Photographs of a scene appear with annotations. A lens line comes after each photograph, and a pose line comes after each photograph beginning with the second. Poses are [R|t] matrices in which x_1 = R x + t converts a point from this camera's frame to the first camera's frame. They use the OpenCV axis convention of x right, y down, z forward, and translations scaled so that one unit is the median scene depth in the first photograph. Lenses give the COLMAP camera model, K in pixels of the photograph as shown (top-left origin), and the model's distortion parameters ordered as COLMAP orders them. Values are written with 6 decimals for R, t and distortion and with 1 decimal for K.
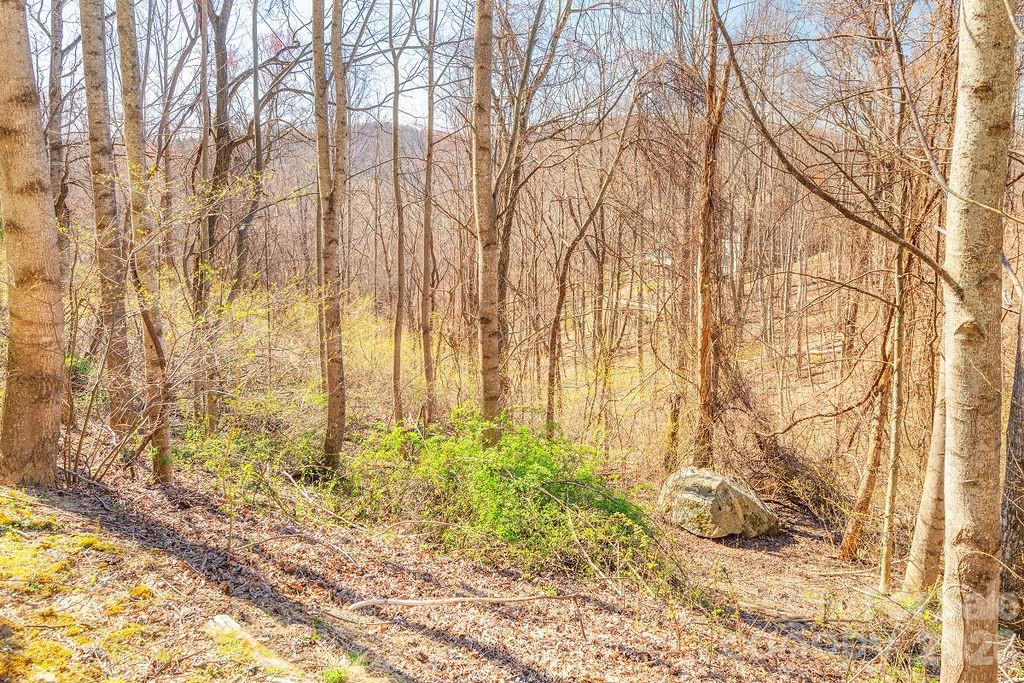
lens RADIAL K [[647.8, 0, 512.0], [0, 647.8, 341.5], [0, 0, 1]] dist [0.000777, 0.000411]
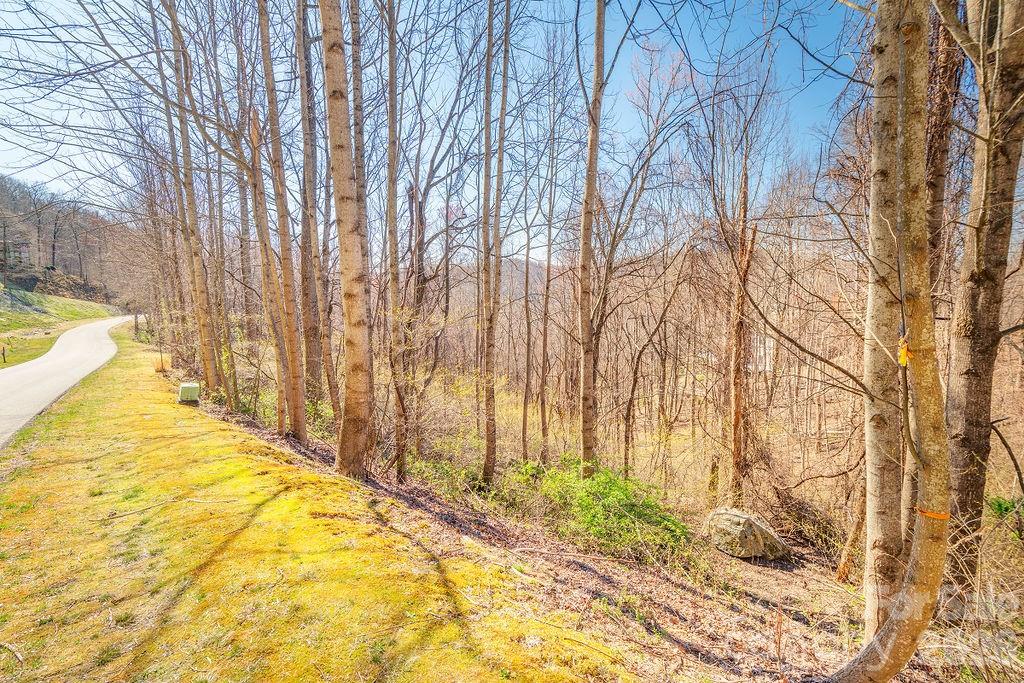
lens RADIAL K [[459.8, 0, 512.0], [0, 459.8, 341.5], [0, 0, 1]] dist [-0.000942, -0.000325]
pose [[0.981984, 0.020427, -0.187856, -0.004932], [-0.047910, 0.988570, -0.142945, -0.000781], [0.182789, 0.149370, 0.971739, -0.108786]]
